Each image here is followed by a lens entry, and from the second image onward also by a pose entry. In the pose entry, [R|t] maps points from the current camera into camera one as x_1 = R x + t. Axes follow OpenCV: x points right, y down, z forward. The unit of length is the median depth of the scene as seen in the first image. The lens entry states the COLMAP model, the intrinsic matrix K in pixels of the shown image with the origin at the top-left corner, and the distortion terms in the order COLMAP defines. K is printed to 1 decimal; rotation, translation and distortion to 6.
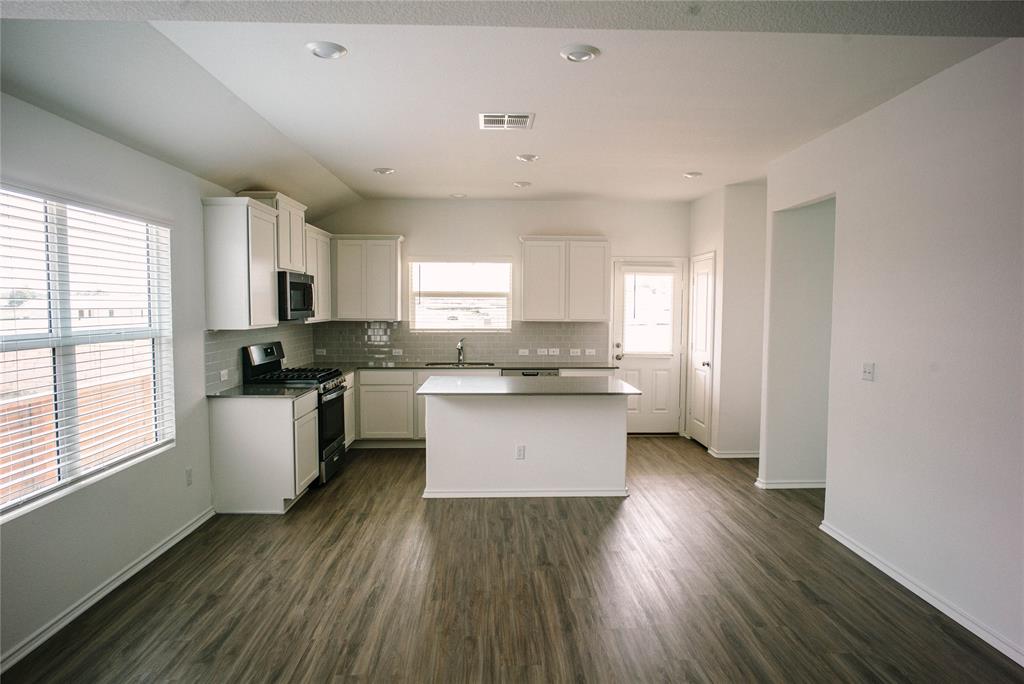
lens RADIAL K [[625.0, 0, 518.0], [0, 625.0, 344.0], [0, 0, 1]] dist [-0.024637, 0.002859]
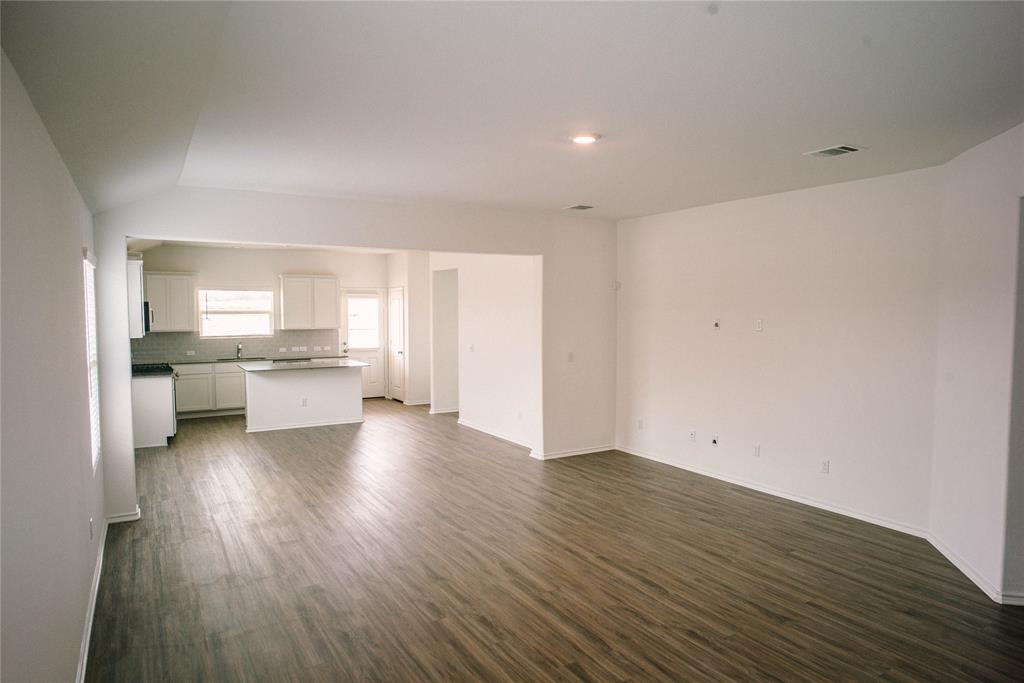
lens RADIAL K [[625.0, 0, 508.3], [0, 625.0, 342.9], [0, 0, 1]] dist [-0.024637, 0.002859]
pose [[0.885184, -0.030681, 0.464228, -0.215839], [0.033300, 0.999442, 0.002557, 0.010910], [-0.464047, 0.013195, 0.885712, -0.613904]]
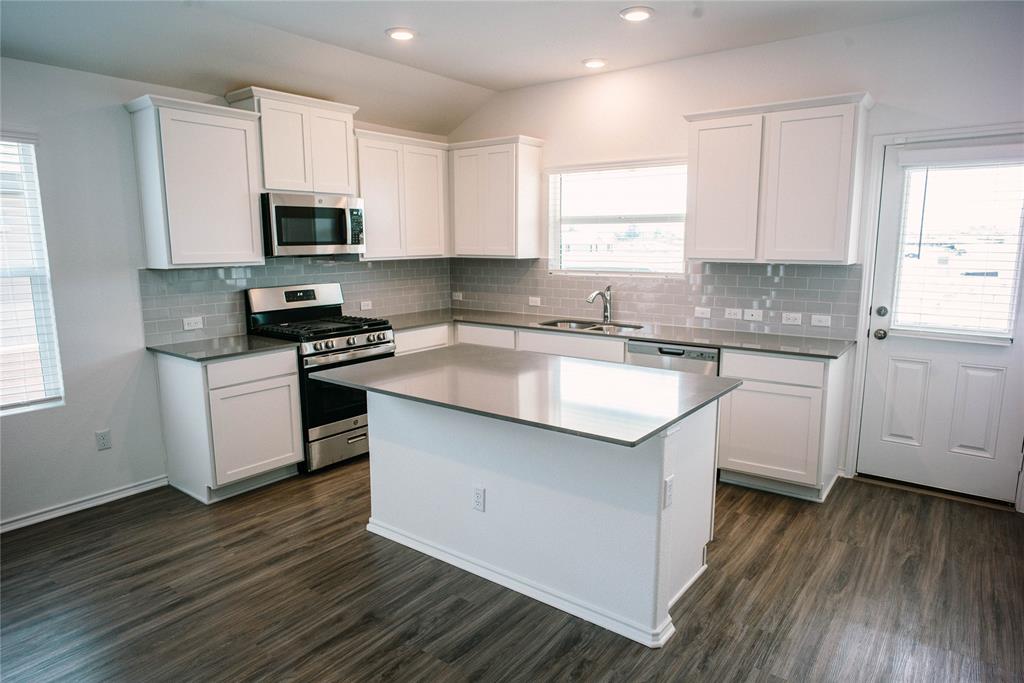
lens RADIAL K [[625.0, 0, 514.3], [0, 625.0, 342.3], [0, 0, 1]] dist [-0.024637, 0.002859]
pose [[0.769546, 0.094439, -0.631570, 0.265142], [-0.030998, 0.993363, 0.110768, -0.020485], [0.637839, -0.065664, 0.767365, 0.435801]]
